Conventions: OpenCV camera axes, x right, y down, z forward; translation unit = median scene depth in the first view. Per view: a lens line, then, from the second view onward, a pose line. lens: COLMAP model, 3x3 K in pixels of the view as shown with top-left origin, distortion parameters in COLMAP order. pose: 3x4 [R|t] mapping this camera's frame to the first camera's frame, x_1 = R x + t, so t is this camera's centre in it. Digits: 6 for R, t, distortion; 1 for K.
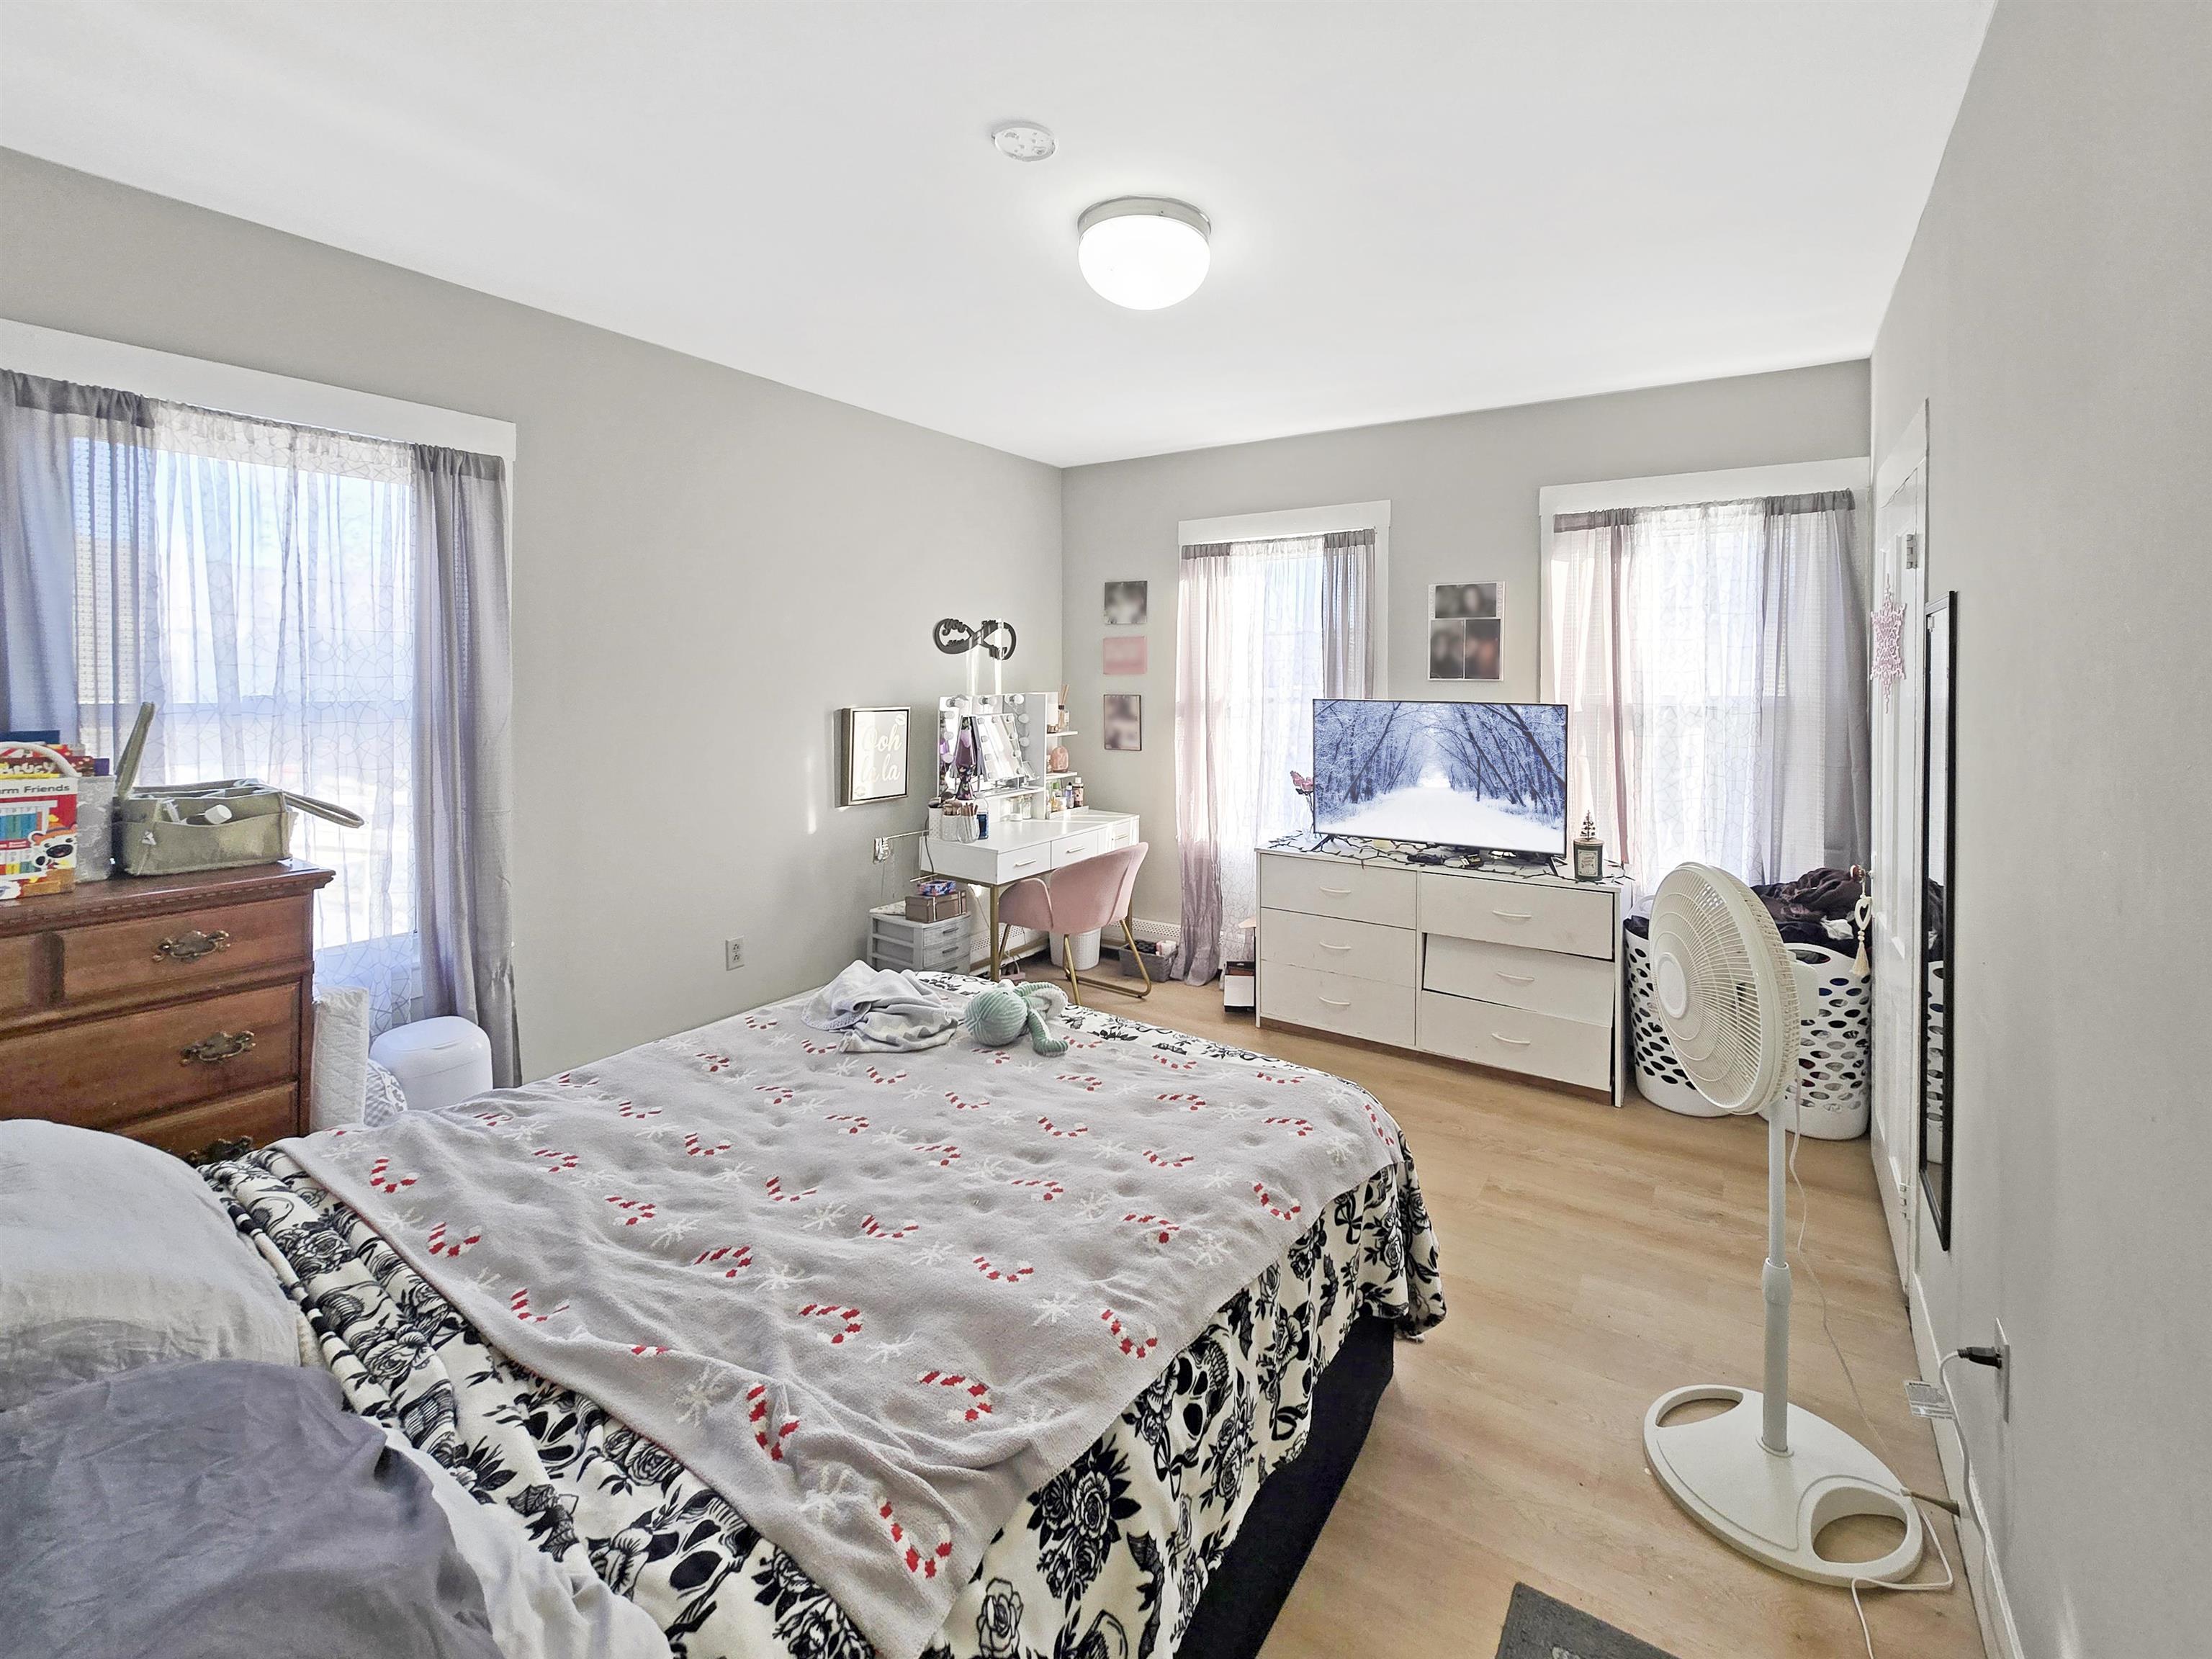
lens RADIAL K [[980.1, 0, 1110.6], [0, 980.1, 836.7], [0, 0, 1]] dist [0.000698, -0.000215]
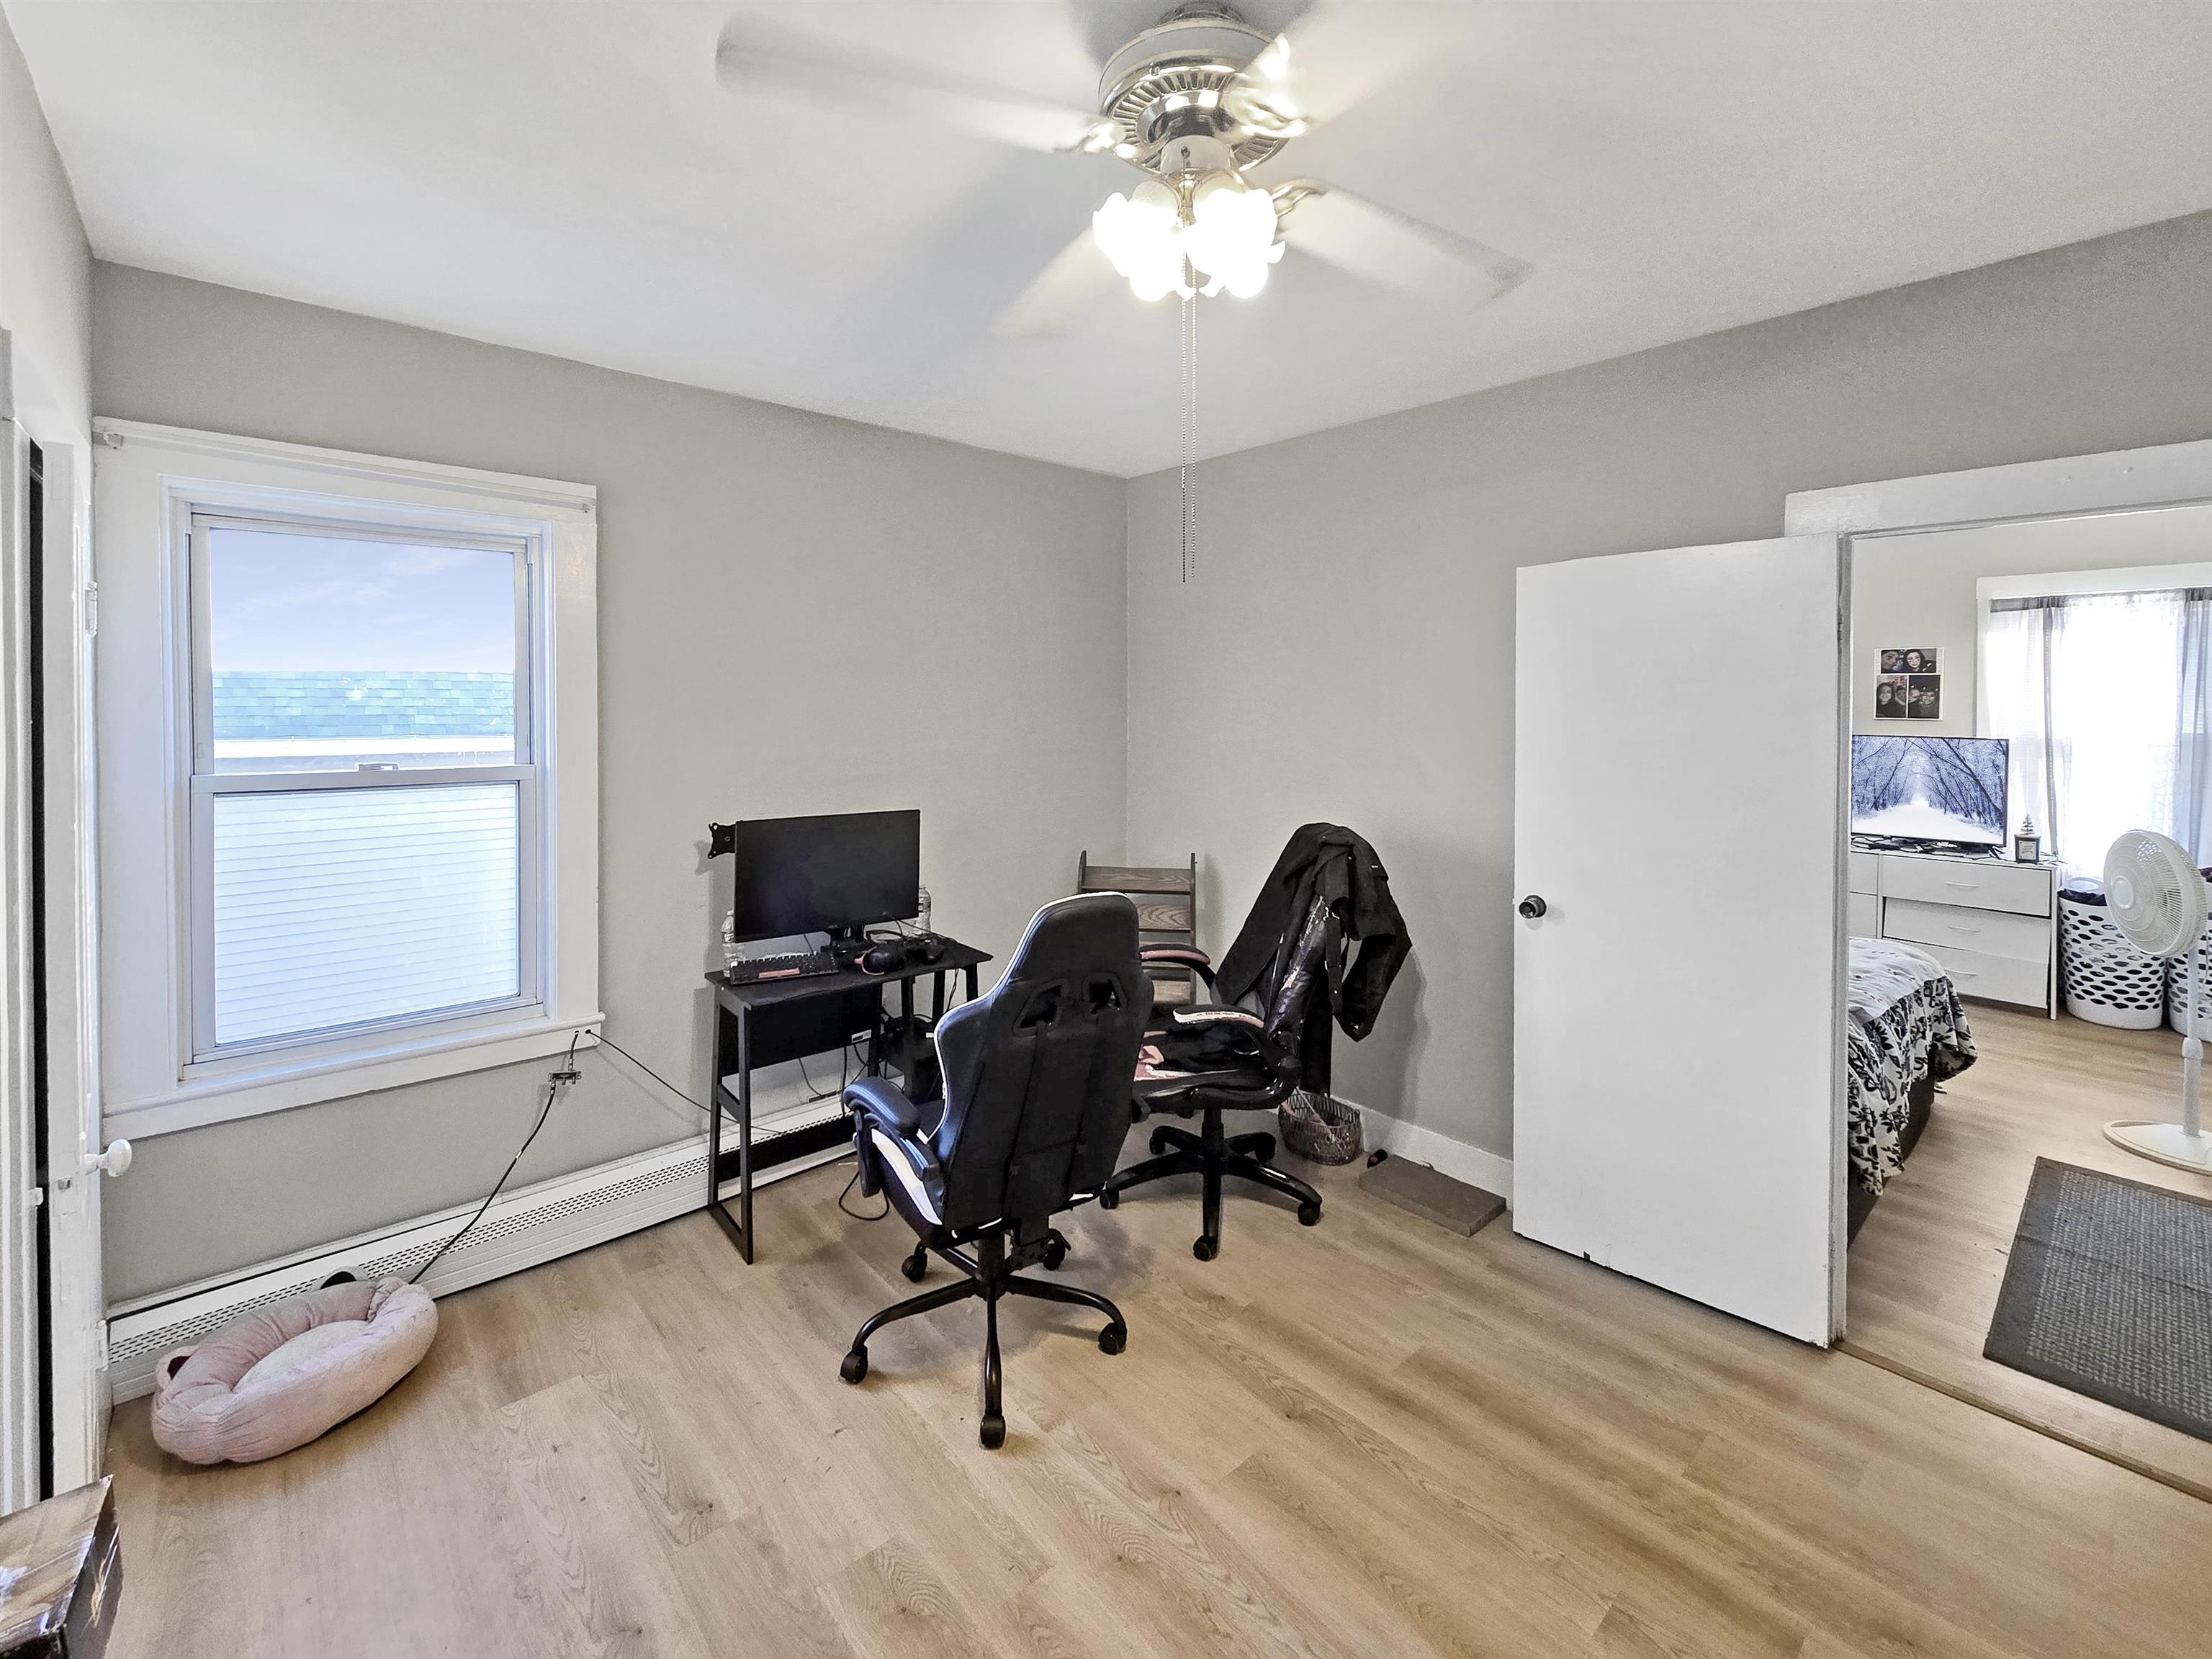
lens RADIAL K [[942.7, 0, 1110.9], [0, 942.7, 819.9], [0, 0, 1]] dist [0.000694, -0.000032]
pose [[0.966325, 0.029532, -0.255625, -0.424485], [-0.037068, 0.999007, -0.024710, 0.061837], [0.254641, 0.033354, 0.966460, -0.627312]]
